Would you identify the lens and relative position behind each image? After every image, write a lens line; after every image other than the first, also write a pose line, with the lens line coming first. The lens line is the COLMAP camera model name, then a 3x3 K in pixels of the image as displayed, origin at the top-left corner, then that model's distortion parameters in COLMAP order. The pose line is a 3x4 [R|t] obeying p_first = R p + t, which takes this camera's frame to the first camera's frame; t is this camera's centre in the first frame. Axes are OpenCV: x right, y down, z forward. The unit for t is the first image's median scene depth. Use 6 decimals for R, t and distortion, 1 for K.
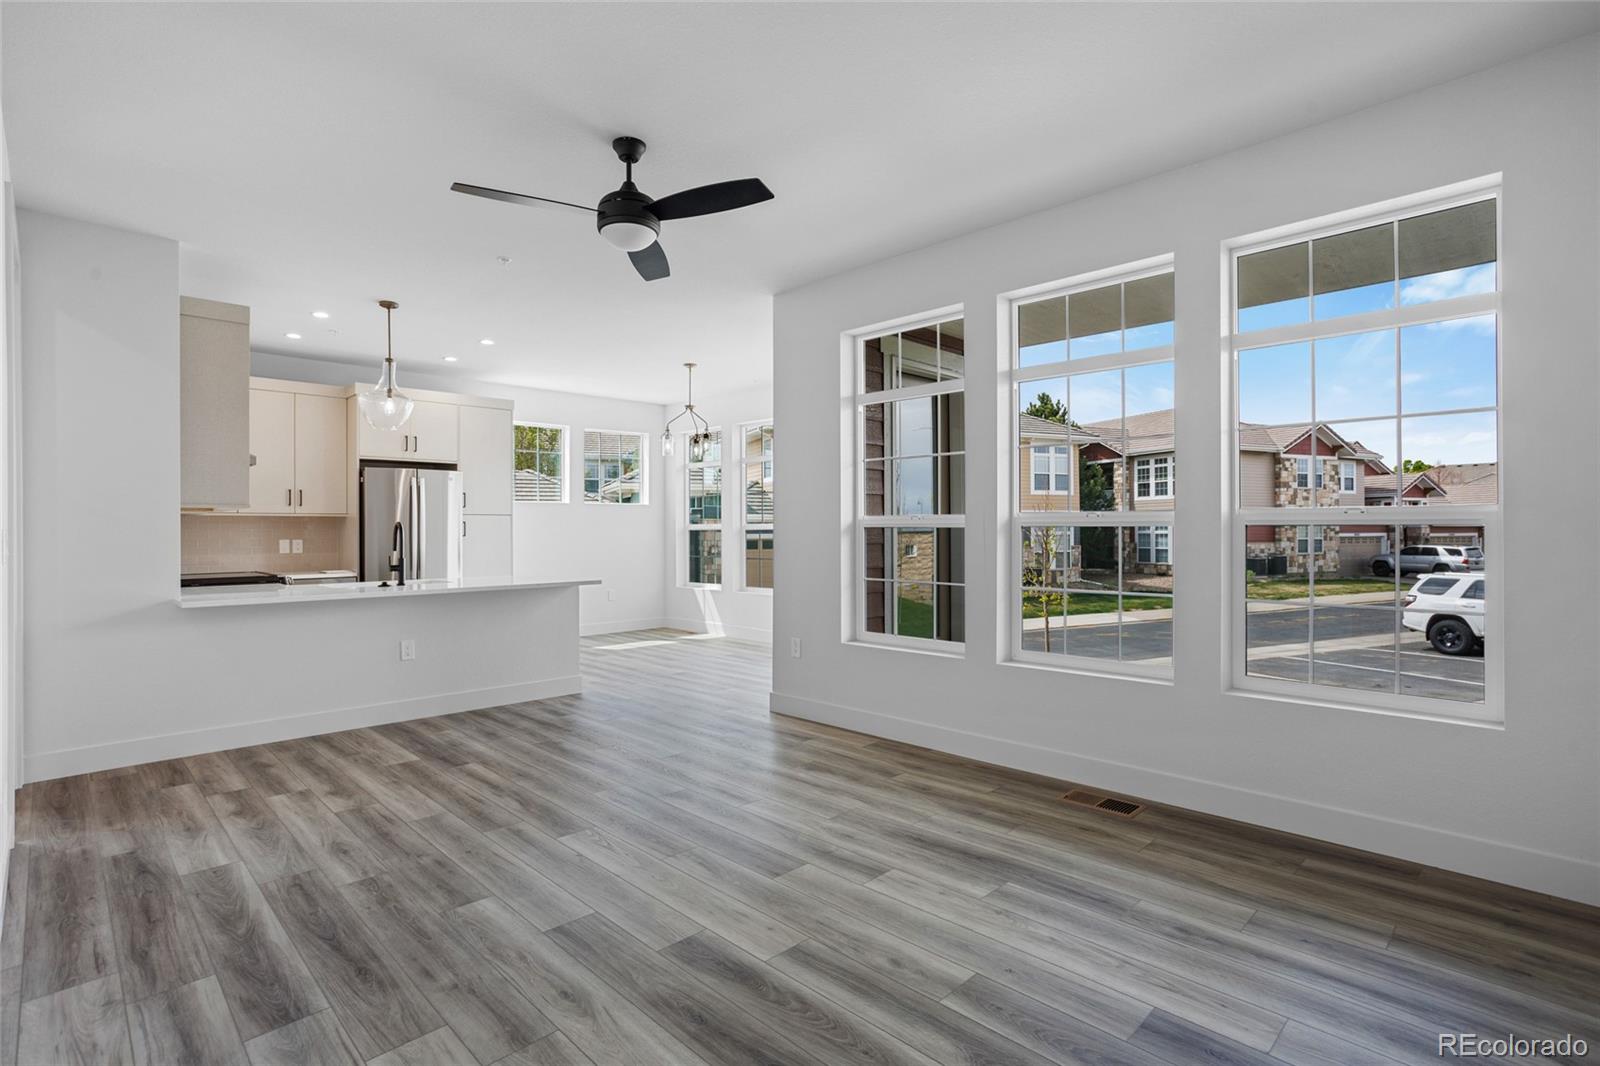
lens RADIAL K [[774.0, 0, 797.3], [0, 774.0, 527.8], [0, 0, 1]] dist [-0.049564, 0.032633]
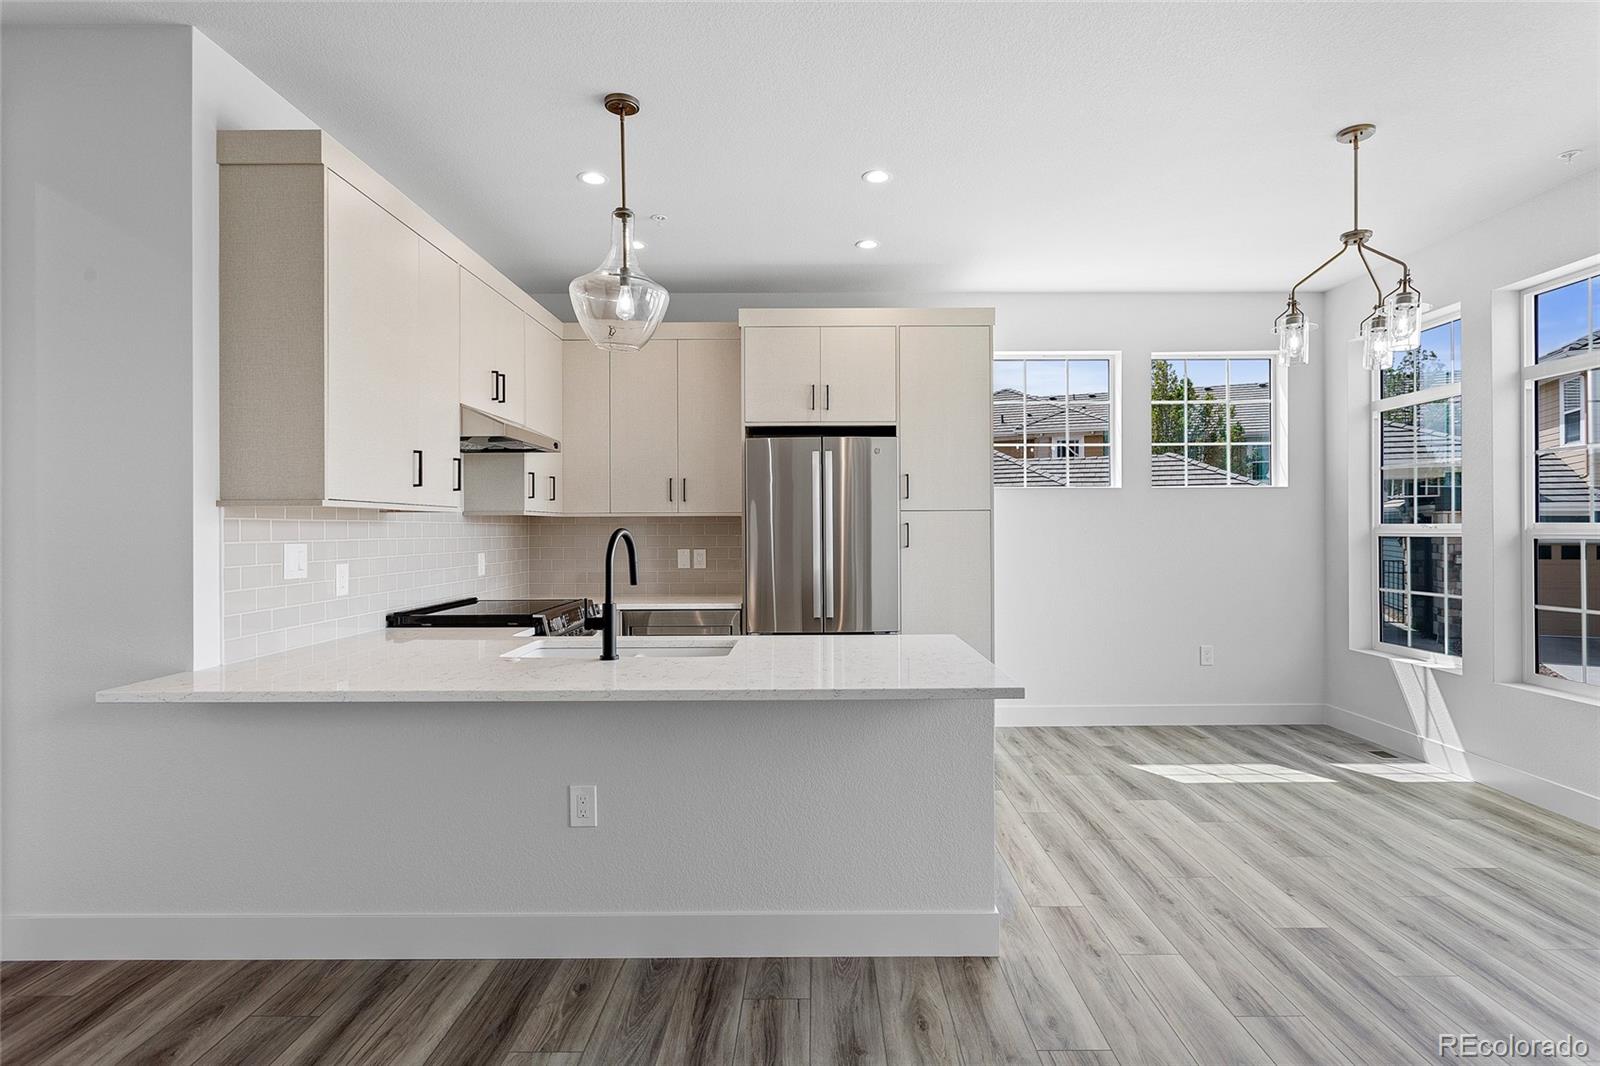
lens RADIAL K [[818.7, 0, 817.1], [0, 818.7, 526.9], [0, 0, 1]] dist [-0.001955, 0.001083]
pose [[0.712474, -0.000188, -0.701698, -0.084223], [0.003142, 0.999991, 0.002922, -0.014581], [0.701691, -0.004287, 0.712468, 1.054871]]
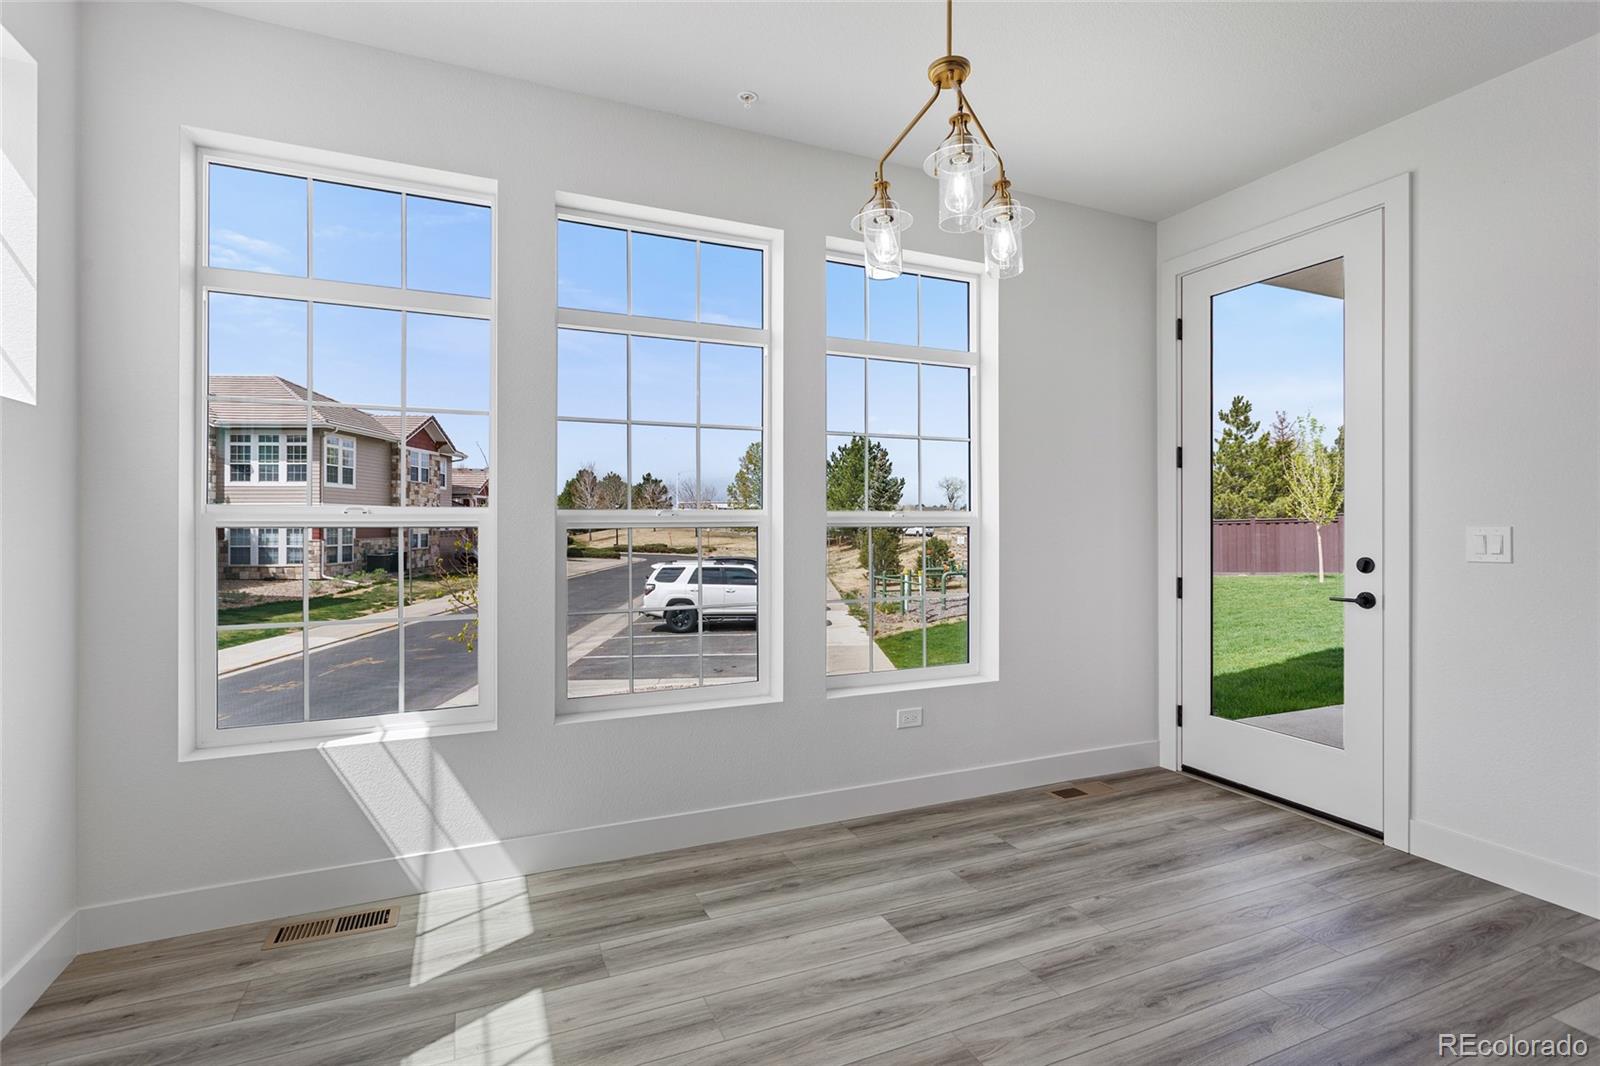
lens RADIAL K [[765.5, 0, 801.0], [0, 765.5, 522.8], [0, 0, 1]] dist [0.004960, 0.000535]
pose [[0.355739, 0.005692, 0.934568, -0.856263], [-0.007124, 0.999969, -0.003378, 0.002883], [-0.934558, -0.005456, 0.355768, 2.015827]]
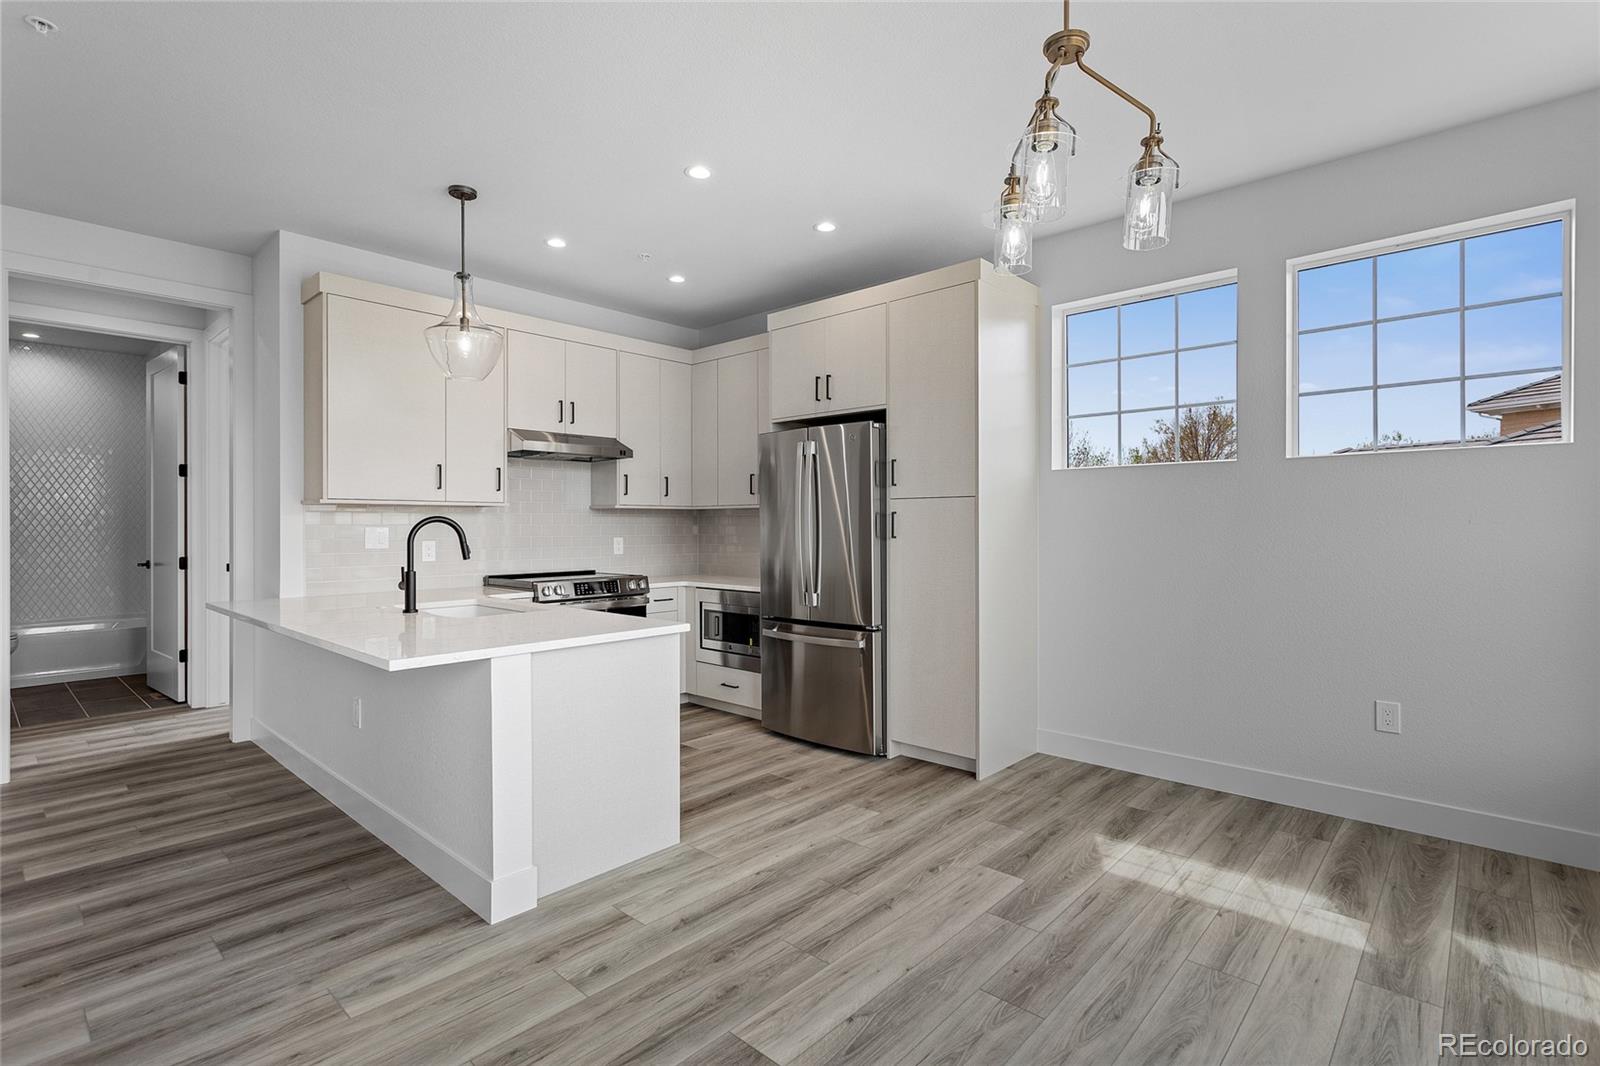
lens RADIAL K [[756.0, 0, 799.3], [0, 756.0, 525.8], [0, 0, 1]] dist [0.003929, 0.001109]
pose [[0.049914, 0.006713, -0.998731, 0.222281], [0.004245, 0.999967, 0.006934, -0.004241], [0.998745, -0.004586, 0.049884, 1.903901]]
